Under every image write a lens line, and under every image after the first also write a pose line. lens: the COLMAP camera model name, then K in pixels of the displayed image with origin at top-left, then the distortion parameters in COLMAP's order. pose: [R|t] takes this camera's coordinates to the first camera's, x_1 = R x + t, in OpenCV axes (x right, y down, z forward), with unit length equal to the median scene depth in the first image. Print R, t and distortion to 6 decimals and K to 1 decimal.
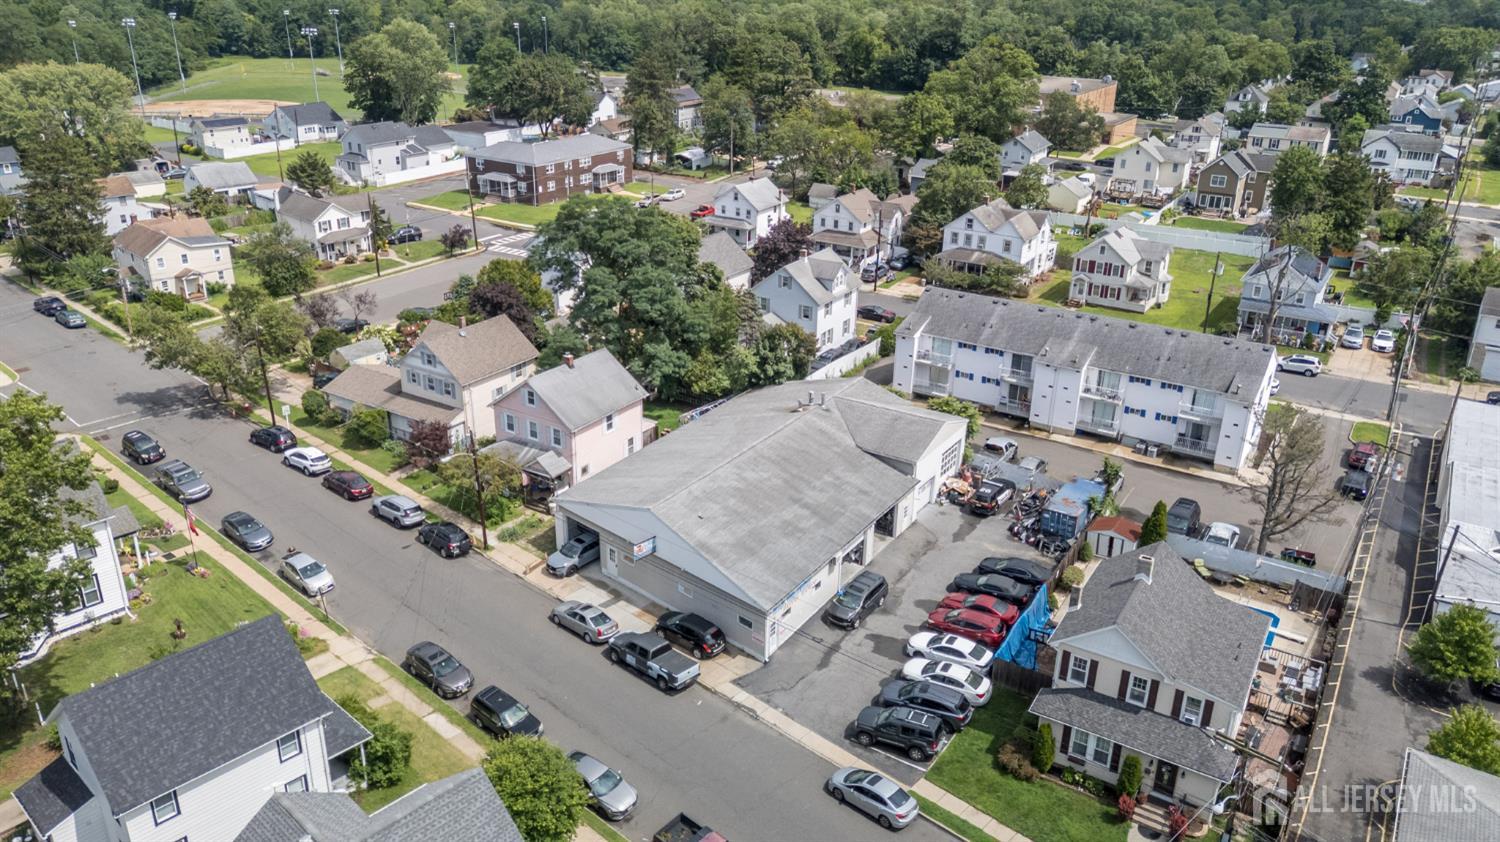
lens RADIAL K [[1082.8, 0, 749.2], [0, 1082.8, 431.4], [0, 0, 1]] dist [0.097286, -0.140203]
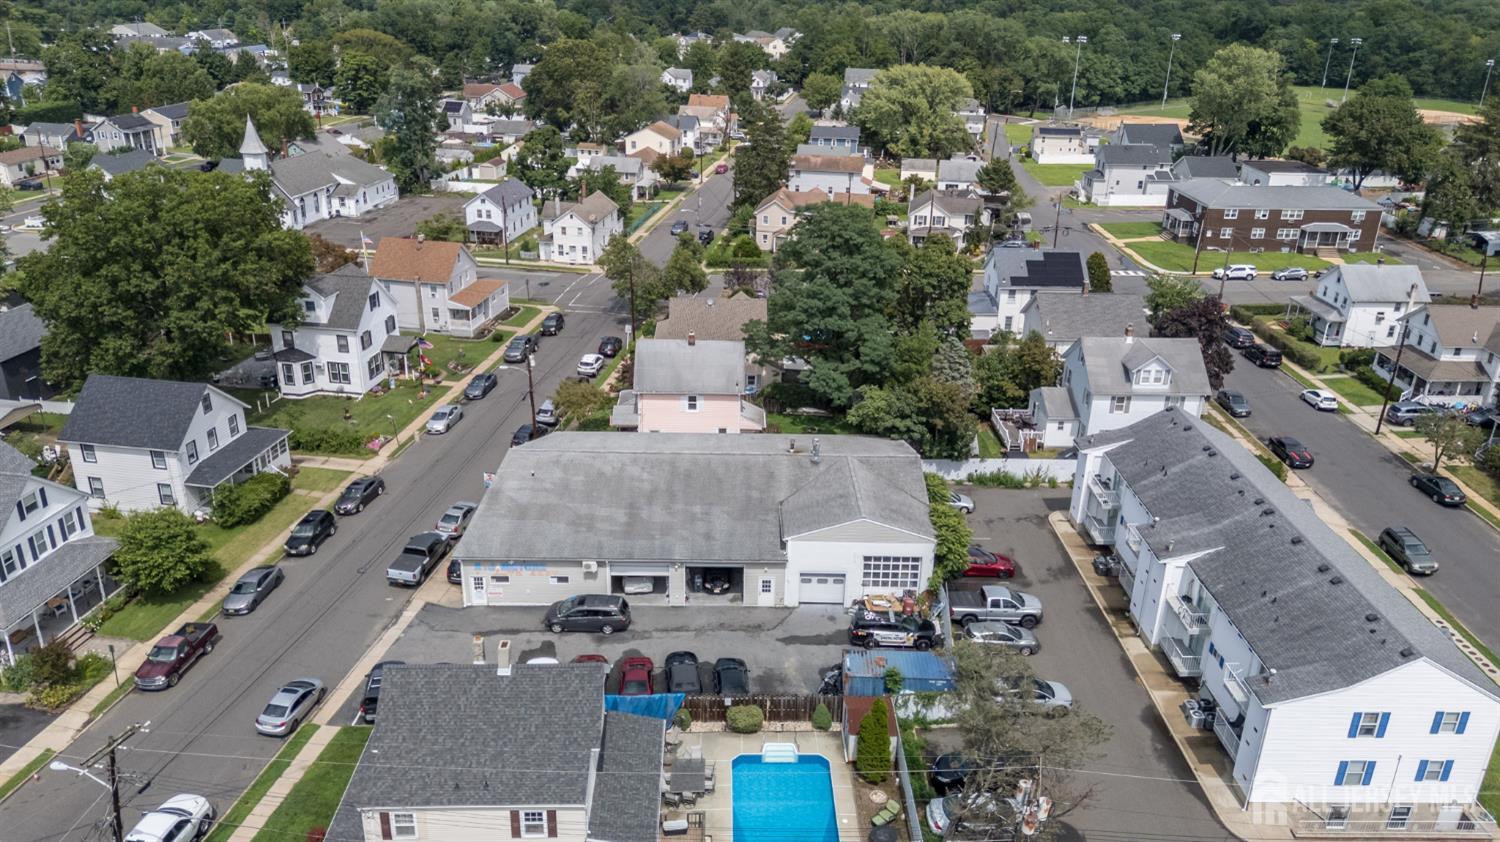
lens RADIAL K [[1082.8, 0, 749.2], [0, 1082.8, 431.4], [0, 0, 1]] dist [0.097286, -0.140203]
pose [[0.552025, 0.325125, -0.767829, 0.638870], [-0.343332, 0.927793, 0.146023, -0.137867], [0.759863, 0.183012, 0.623791, 0.343881]]
